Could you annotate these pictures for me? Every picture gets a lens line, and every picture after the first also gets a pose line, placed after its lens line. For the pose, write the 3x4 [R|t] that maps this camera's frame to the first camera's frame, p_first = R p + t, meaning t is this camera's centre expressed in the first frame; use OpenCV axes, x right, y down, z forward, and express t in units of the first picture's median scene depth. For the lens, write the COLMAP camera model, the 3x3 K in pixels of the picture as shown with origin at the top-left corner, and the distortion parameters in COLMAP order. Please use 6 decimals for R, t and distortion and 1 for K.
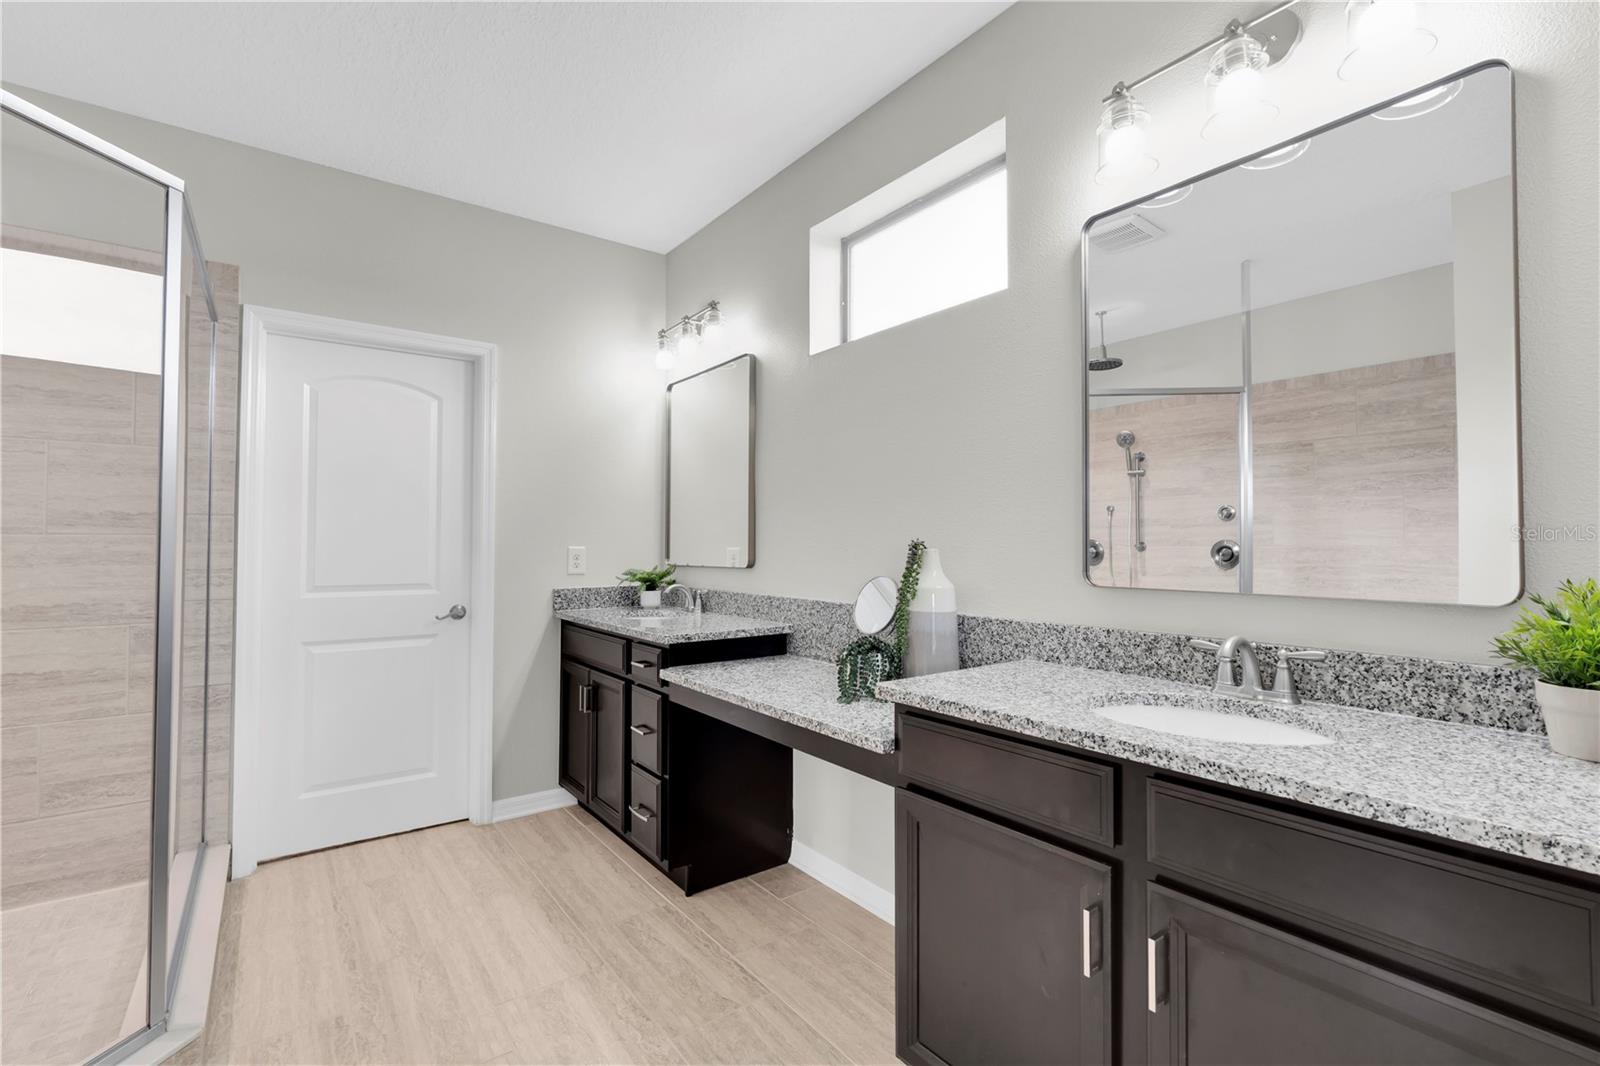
lens RADIAL K [[712.3, 0, 799.5], [0, 712.3, 528.0], [0, 0, 1]] dist [-0.012844, 0.005220]
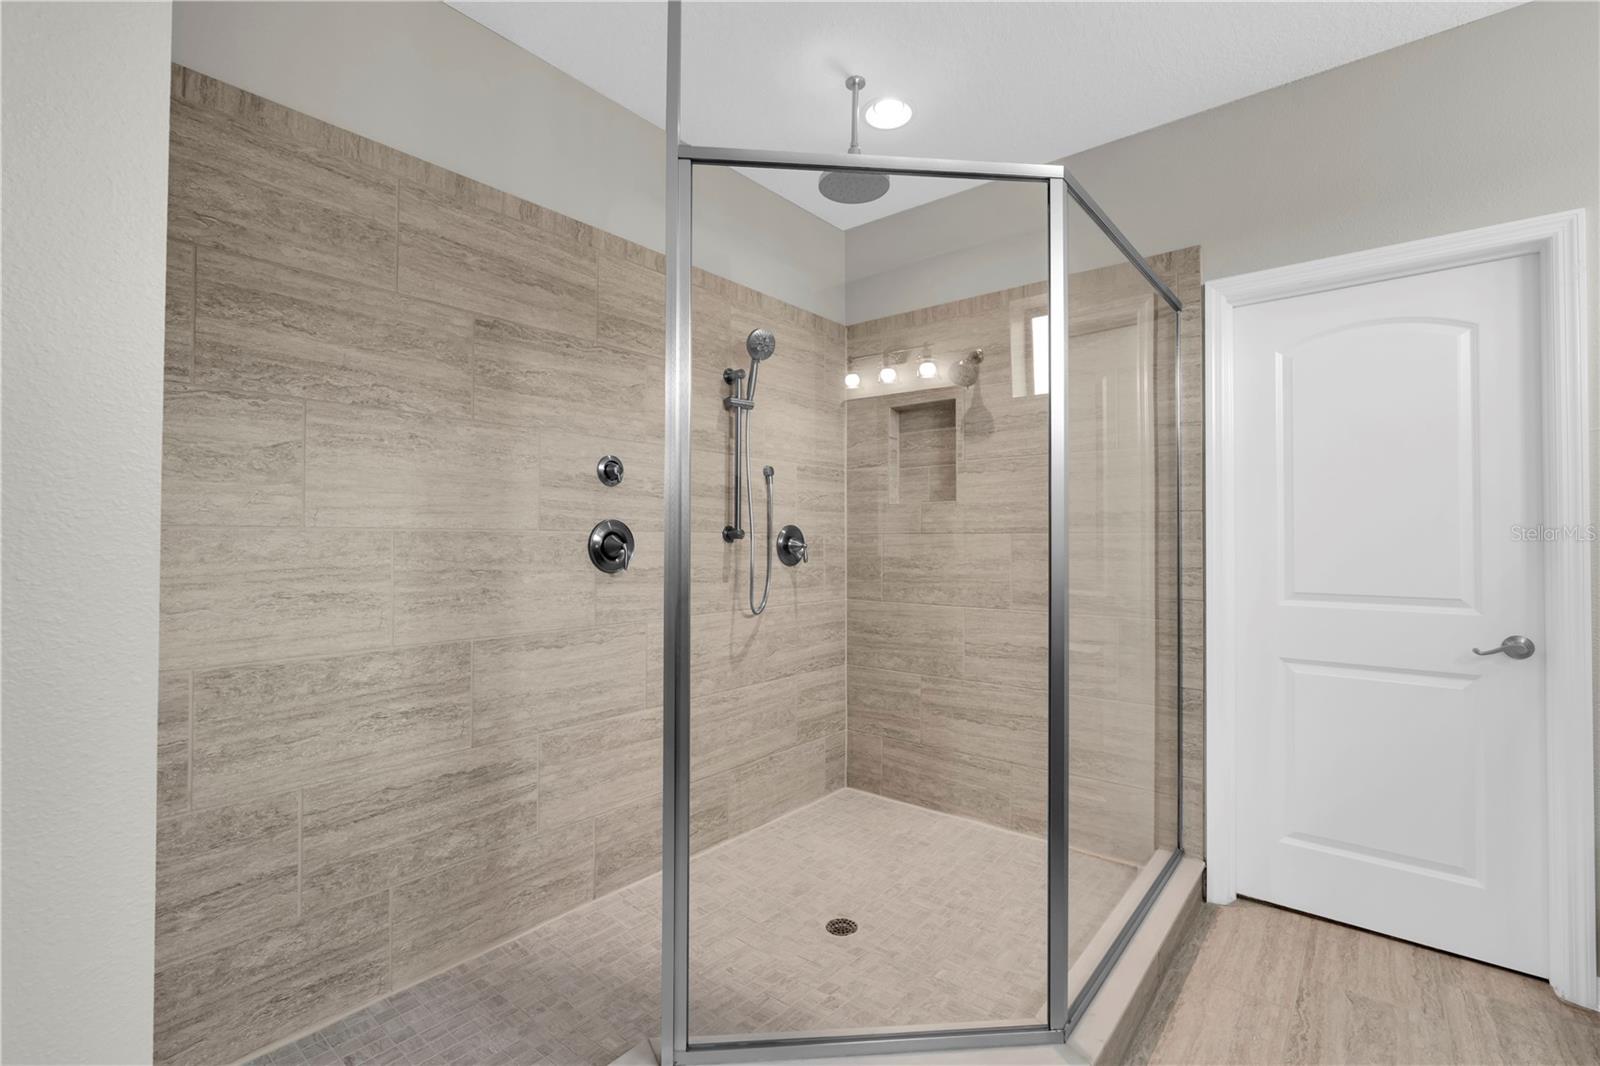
lens RADIAL K [[712.3, 0, 799.5], [0, 712.3, 528.0], [0, 0, 1]] dist [-0.012844, 0.005220]
pose [[0.241438, -0.018727, -0.970236, -0.016199], [0.021661, 0.999669, -0.013905, 0.006213], [0.970174, -0.017659, 0.241764, 0.256197]]
